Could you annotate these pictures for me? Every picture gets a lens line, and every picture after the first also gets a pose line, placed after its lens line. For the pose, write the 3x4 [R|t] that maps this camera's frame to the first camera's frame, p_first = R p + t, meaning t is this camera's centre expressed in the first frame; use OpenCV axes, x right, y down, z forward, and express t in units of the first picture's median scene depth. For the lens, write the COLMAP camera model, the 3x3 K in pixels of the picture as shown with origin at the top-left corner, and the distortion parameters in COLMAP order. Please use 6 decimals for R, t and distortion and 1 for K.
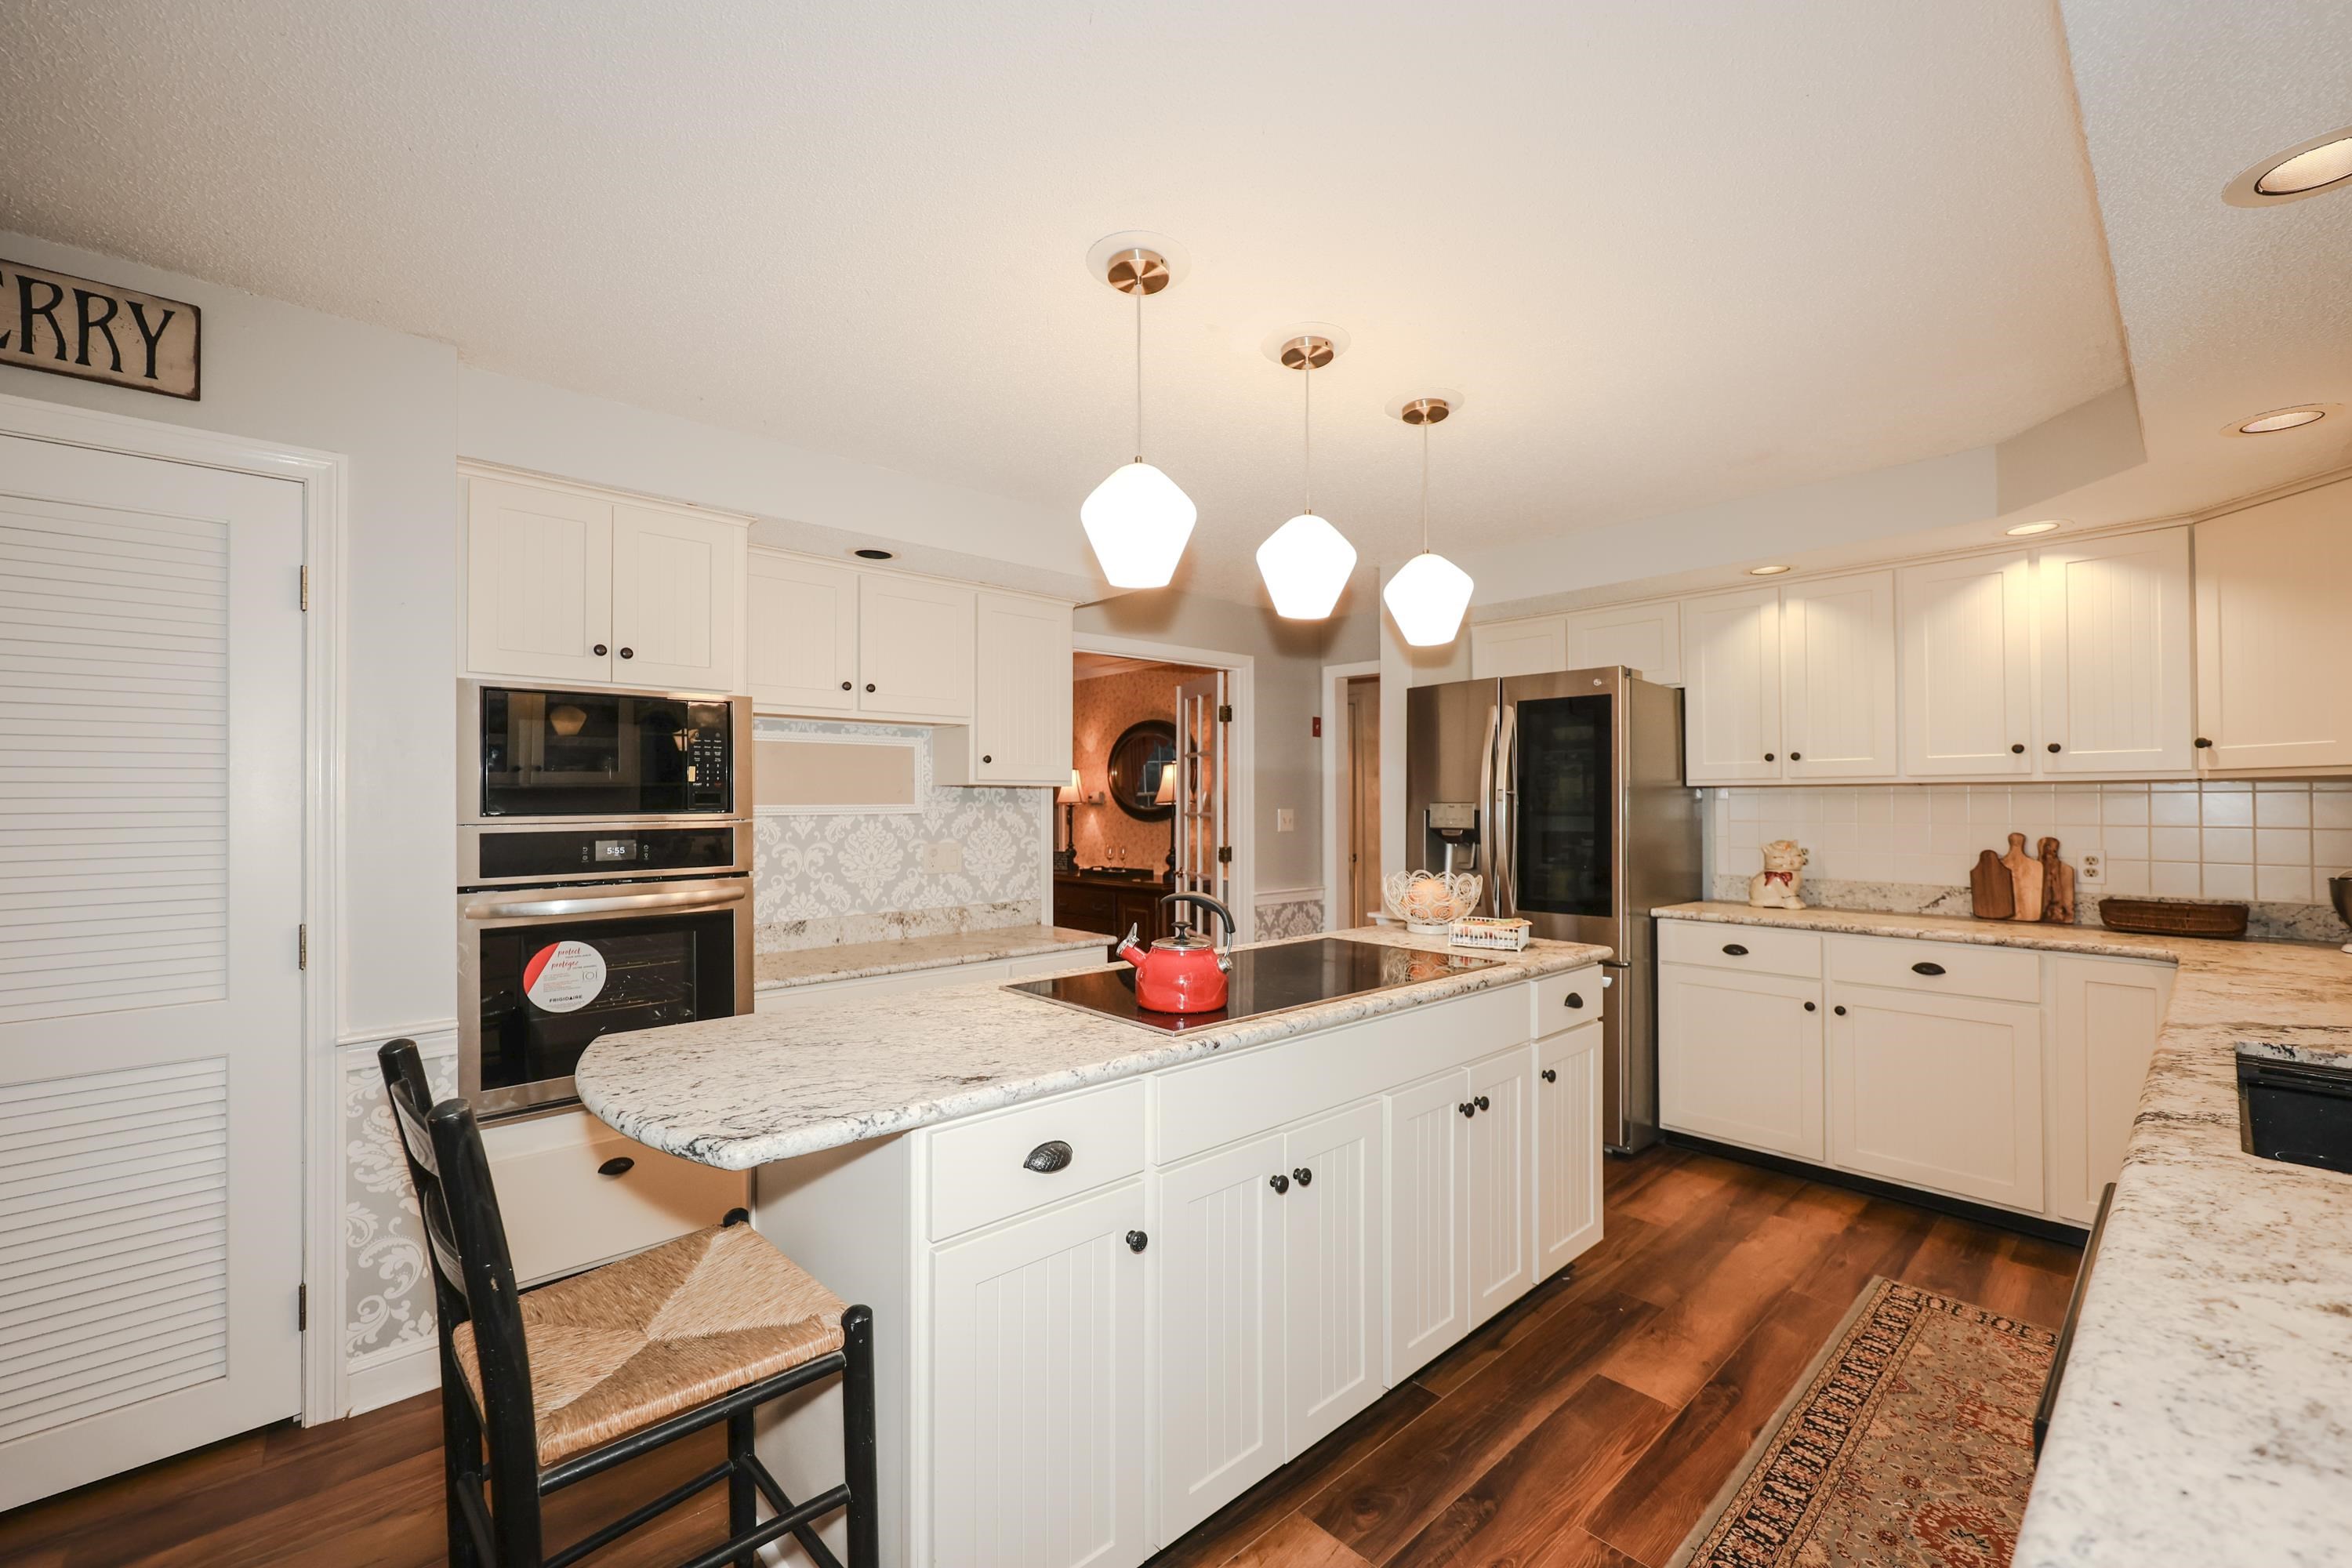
lens RADIAL K [[952.1, 0, 1155.6], [0, 952.1, 792.5], [0, 0, 1]] dist [-0.011734, -0.000499]
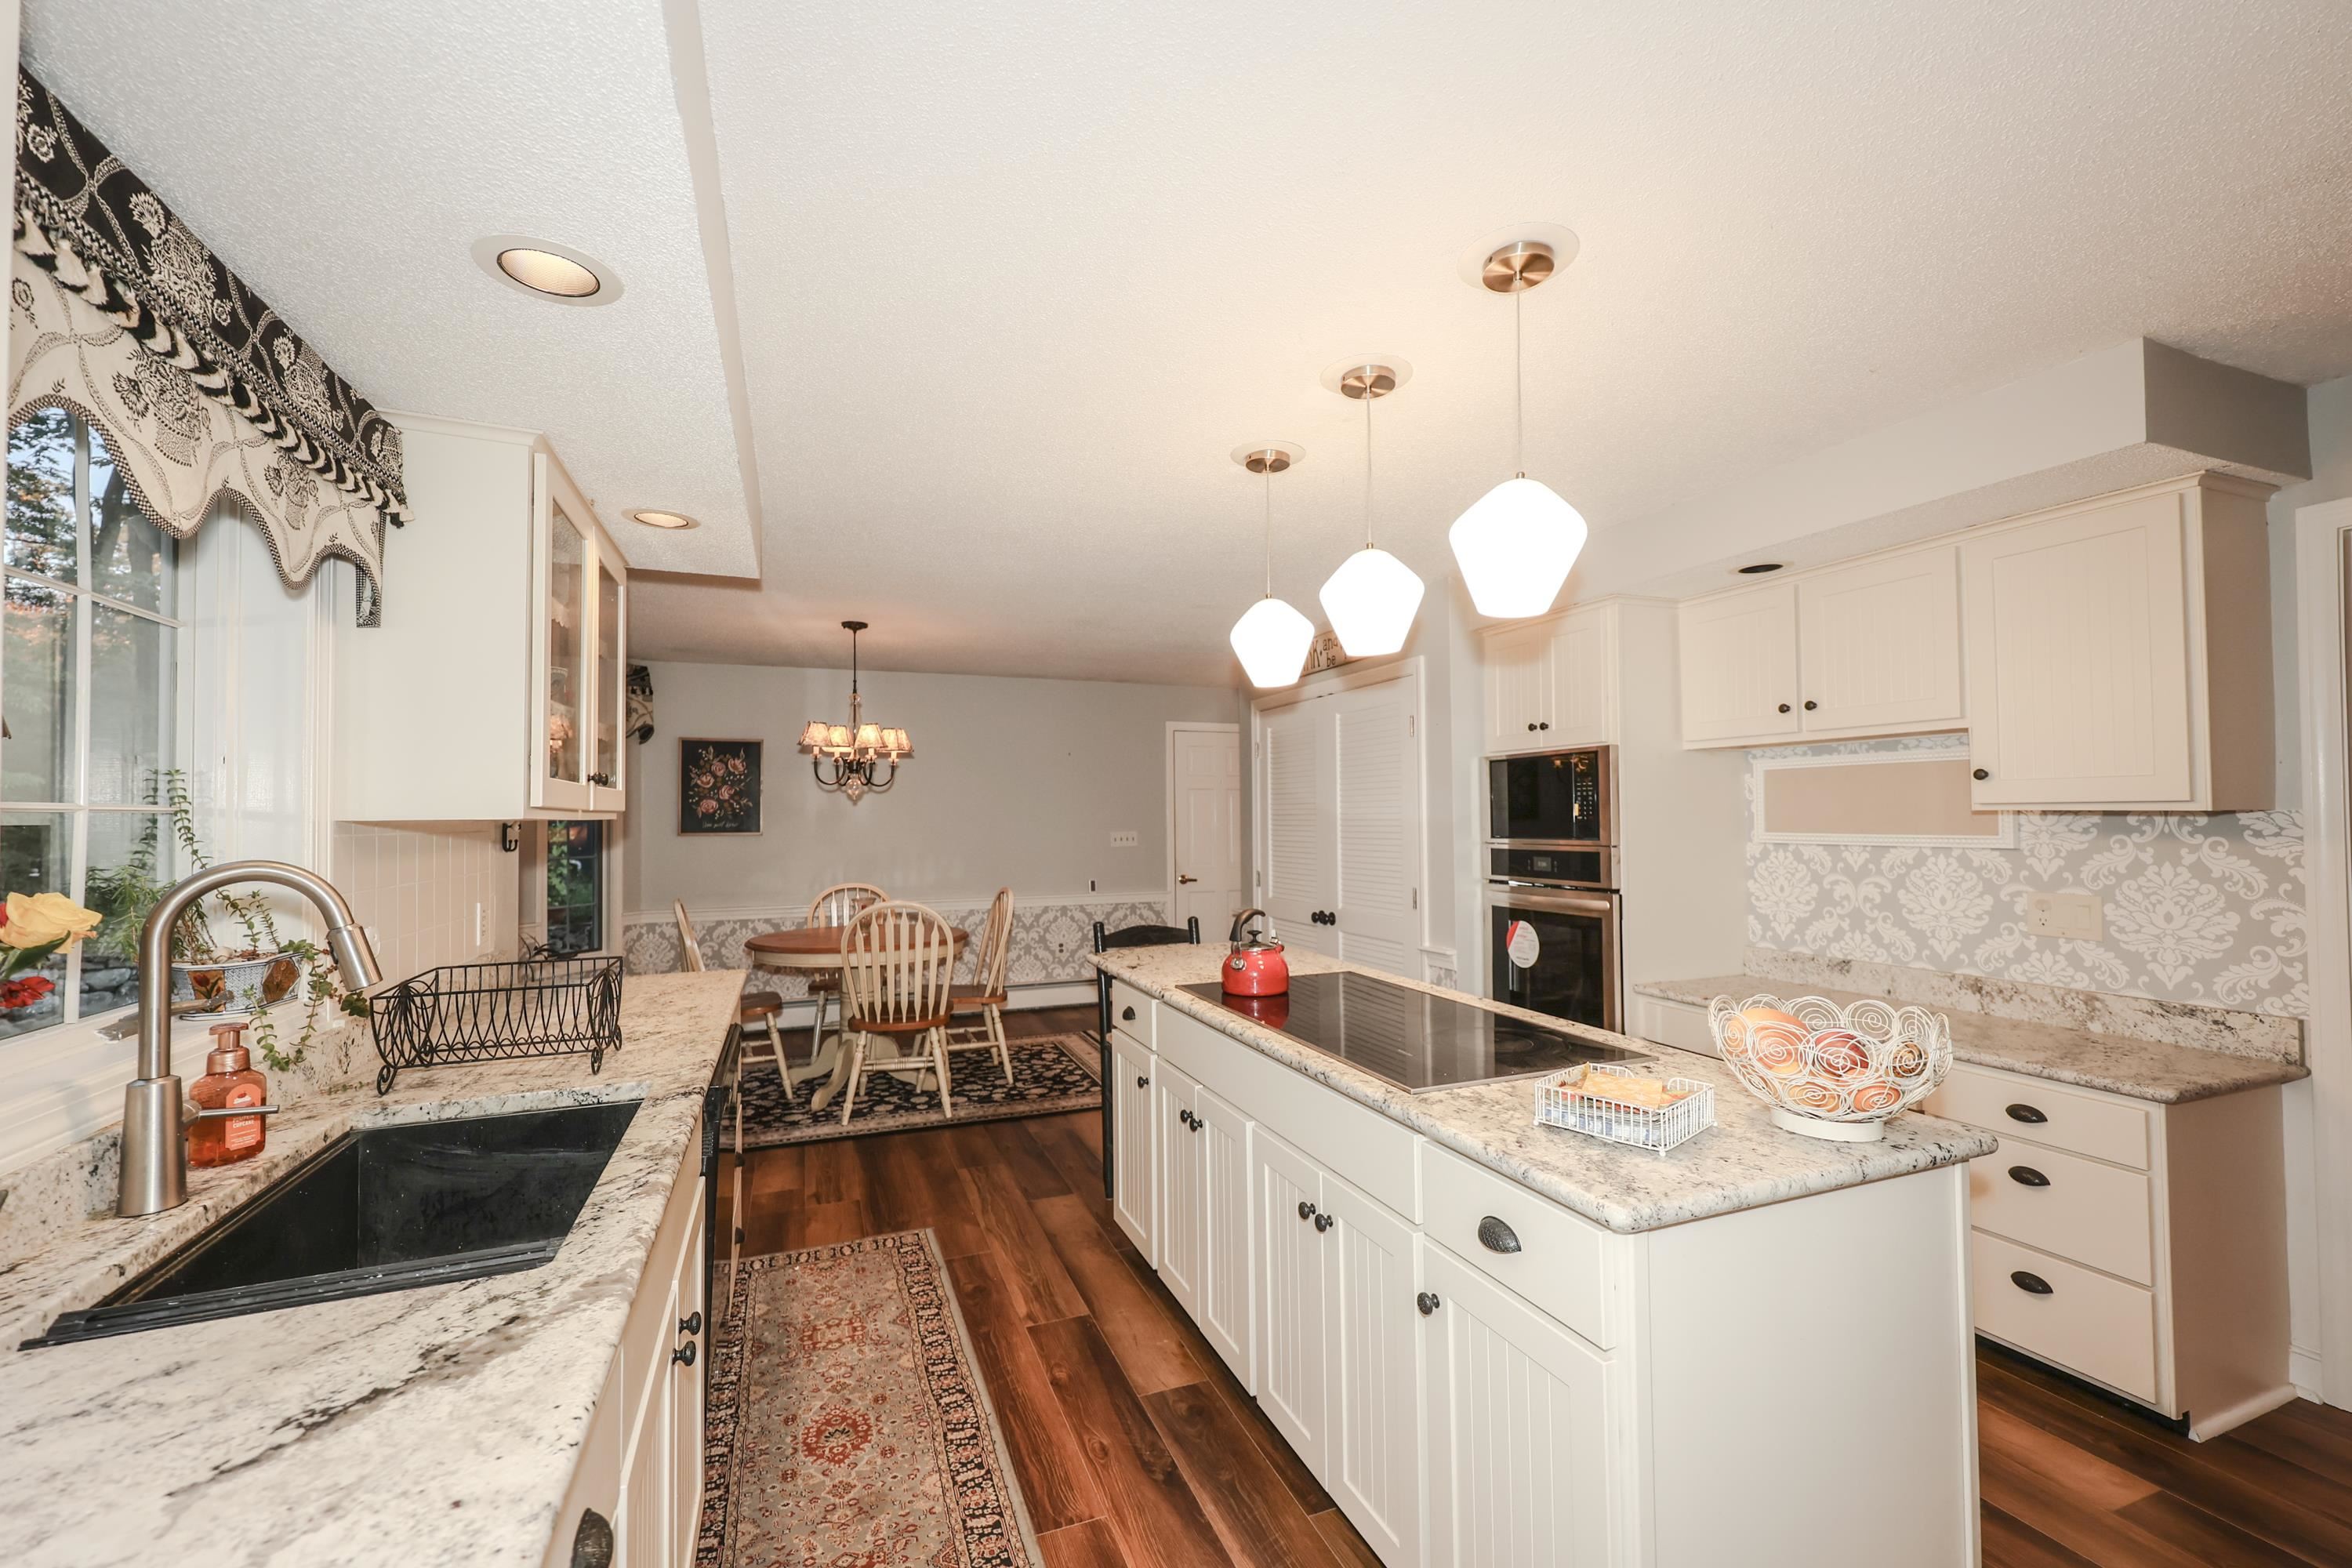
lens RADIAL K [[952.1, 0, 1162.6], [0, 952.1, 792.6], [0, 0, 1]] dist [-0.011734, -0.000499]
pose [[-0.365876, -0.016051, -0.930525, 0.692259], [0.017371, 0.999559, -0.024072, -0.015531], [0.930501, -0.024972, -0.365436, 0.691152]]
